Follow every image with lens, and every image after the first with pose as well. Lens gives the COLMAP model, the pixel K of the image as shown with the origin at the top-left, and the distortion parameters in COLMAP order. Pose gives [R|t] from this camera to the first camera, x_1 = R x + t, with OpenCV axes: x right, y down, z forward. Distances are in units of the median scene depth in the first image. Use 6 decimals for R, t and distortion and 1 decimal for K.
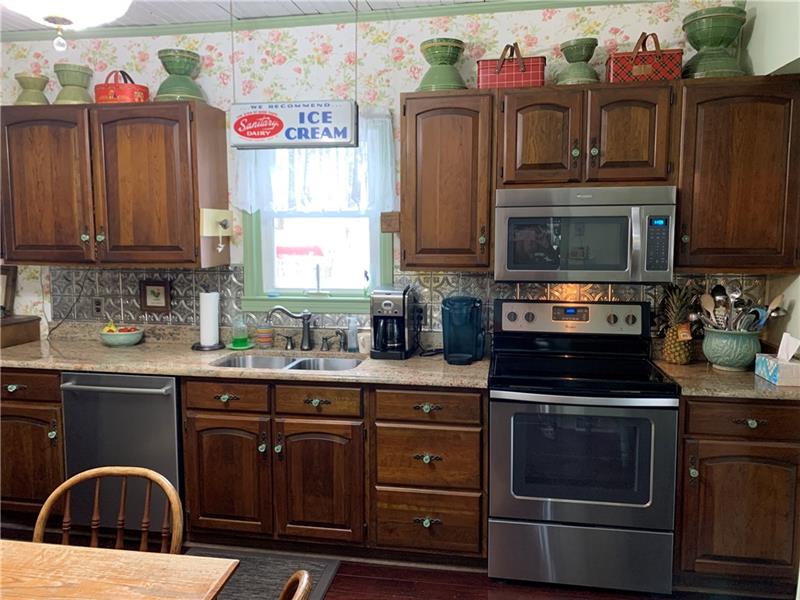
lens RADIAL K [[604.8, 0, 400.9], [0, 604.8, 291.4], [0, 0, 1]] dist [0.001138, -0.005718]
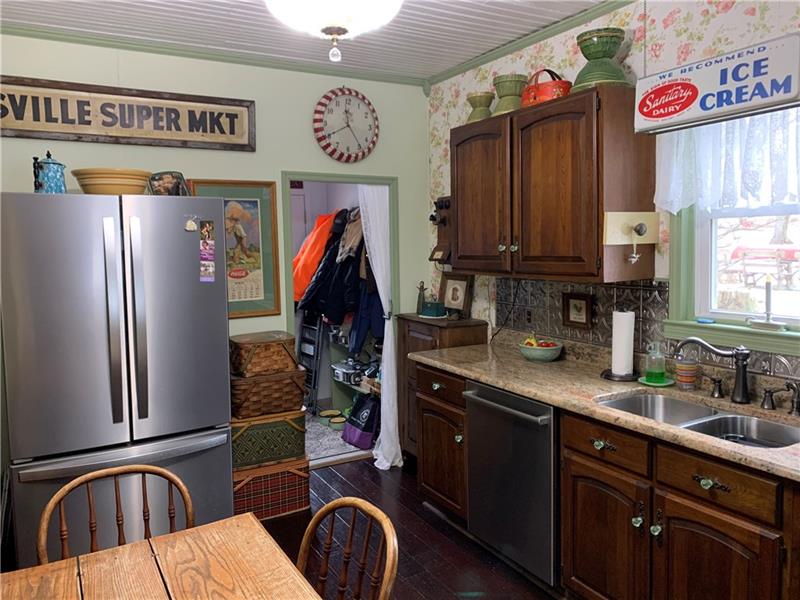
lens RADIAL K [[604.8, 0, 400.9], [0, 604.8, 291.4], [0, 0, 1]] dist [0.001138, -0.005718]
pose [[0.634307, 0.048457, -0.771561, 0.141631], [-0.053096, 0.998408, 0.019053, -0.027775], [0.771256, 0.028882, 0.635870, 0.246510]]
